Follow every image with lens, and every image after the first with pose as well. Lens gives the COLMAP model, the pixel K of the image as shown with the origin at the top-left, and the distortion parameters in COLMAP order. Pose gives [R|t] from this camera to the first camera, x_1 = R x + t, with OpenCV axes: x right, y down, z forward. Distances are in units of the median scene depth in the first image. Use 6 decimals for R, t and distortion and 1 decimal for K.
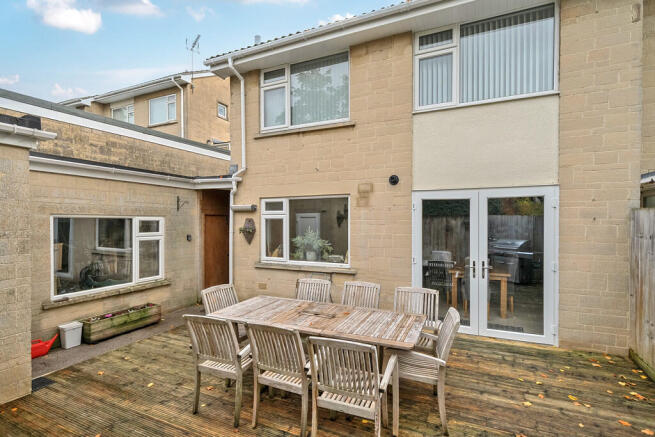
lens RADIAL K [[327.4, 0, 327.5], [0, 327.4, 218.5], [0, 0, 1]] dist [0.000655, -0.000322]
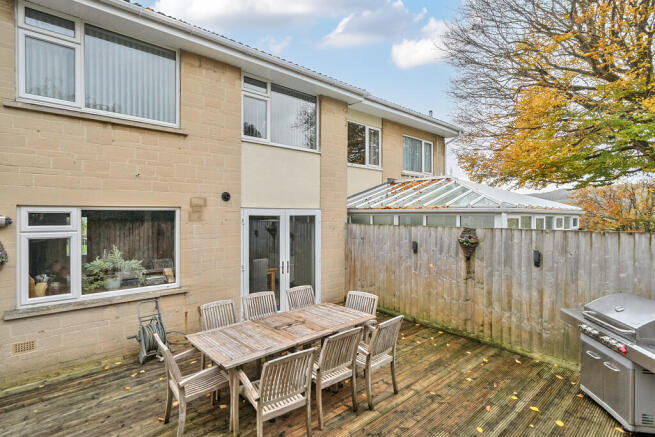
lens RADIAL K [[309.3, 0, 337.9], [0, 309.3, 214.1], [0, 0, 1]] dist [0.019357, -0.000390]
pose [[0.405144, 0.006826, 0.914227, -0.574923], [-0.010298, 0.999943, -0.002903, -0.058877], [-0.914195, -0.008239, 0.405191, 0.235699]]
